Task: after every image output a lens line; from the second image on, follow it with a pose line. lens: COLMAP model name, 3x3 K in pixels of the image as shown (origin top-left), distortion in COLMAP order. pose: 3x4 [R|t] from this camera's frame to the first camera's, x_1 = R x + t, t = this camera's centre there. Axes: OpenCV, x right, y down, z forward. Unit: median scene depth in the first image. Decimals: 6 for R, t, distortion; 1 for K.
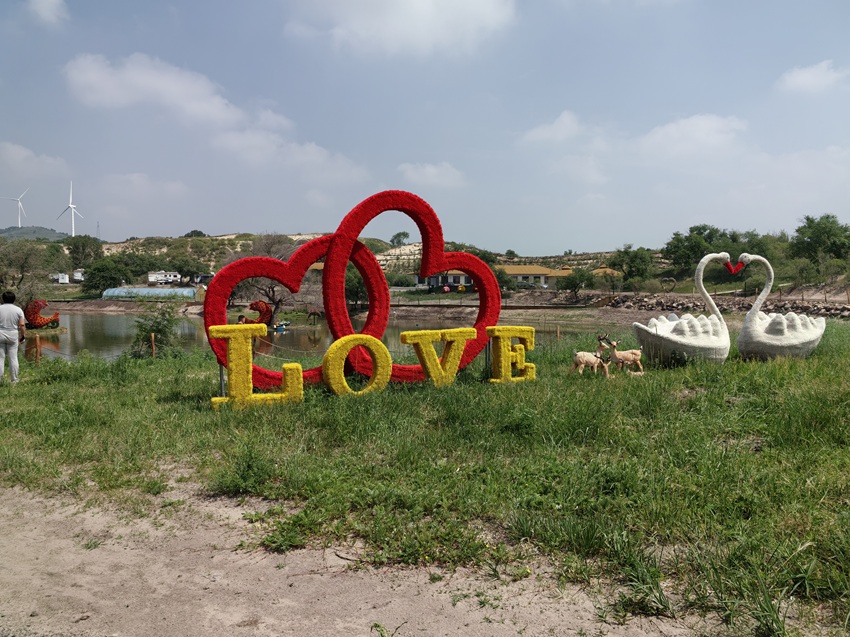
lens RADIAL K [[666.6, 0, 422.0], [0, 666.6, 323.4], [0, 0, 1]] dist [0.095609, -0.187200]
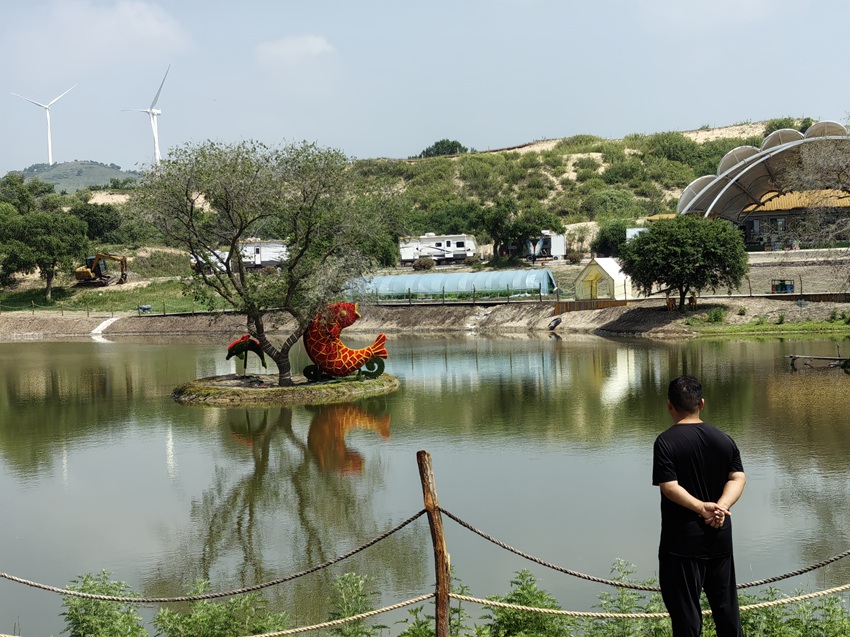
lens RADIAL K [[1588.9, 0, 425.0], [0, 1588.9, 318.5], [0, 0, 1]] dist [0.370777, -2.426990]
pose [[0.952678, -0.034472, -0.302021, -0.159030], [0.028480, 0.999301, -0.024222, -0.002222], [0.302644, 0.014474, 0.952994, 0.099896]]
